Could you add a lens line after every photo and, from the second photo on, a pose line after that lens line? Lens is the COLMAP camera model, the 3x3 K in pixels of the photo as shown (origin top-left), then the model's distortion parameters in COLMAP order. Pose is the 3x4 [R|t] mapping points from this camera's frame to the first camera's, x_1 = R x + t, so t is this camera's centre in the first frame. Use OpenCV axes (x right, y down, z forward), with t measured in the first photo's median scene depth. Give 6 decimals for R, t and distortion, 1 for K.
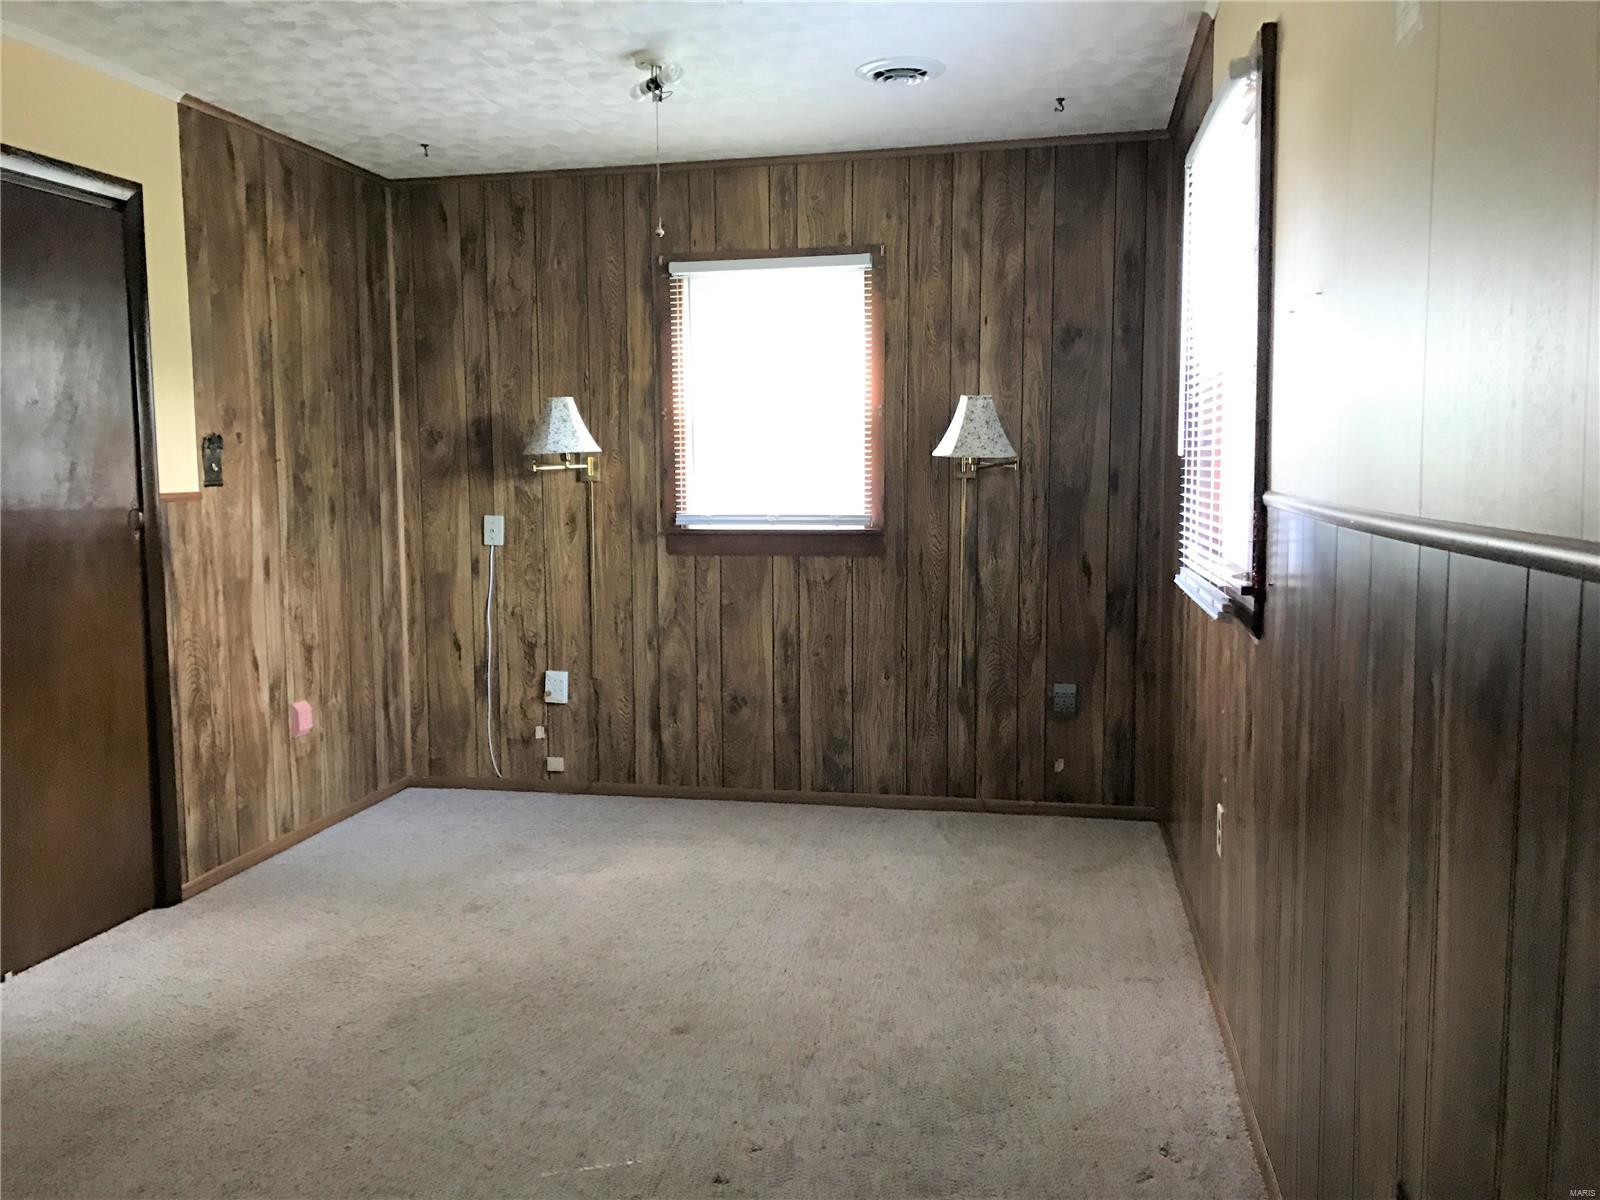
lens RADIAL K [[1301.0, 0, 799.4], [0, 1301.0, 602.7], [0, 0, 1]] dist [0.041483, -0.062826]
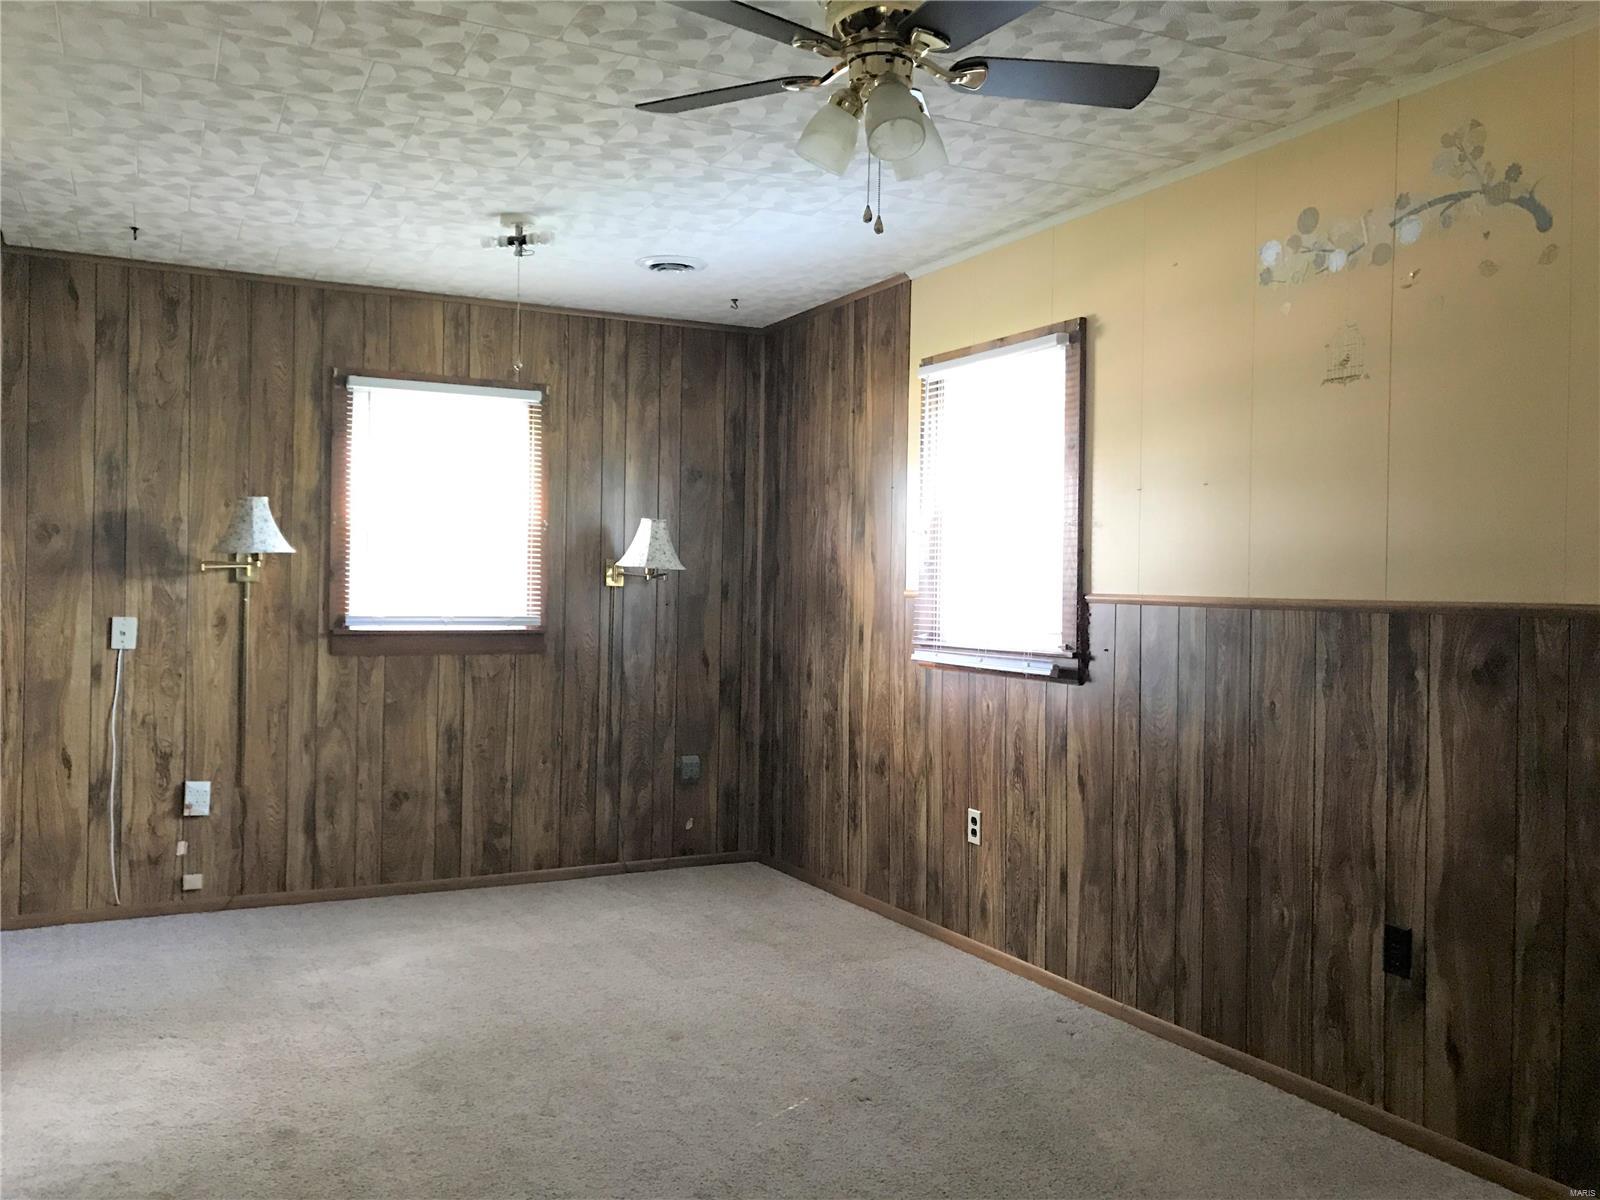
lens RADIAL K [[1301.0, 0, 784.5], [0, 1301.0, 592.4], [0, 0, 1]] dist [0.041483, -0.062826]
pose [[0.783744, 0.018622, 0.620804, -0.465485], [0.047087, 0.994892, -0.089289, 0.021841], [-0.619296, 0.099212, 0.778864, -0.016099]]
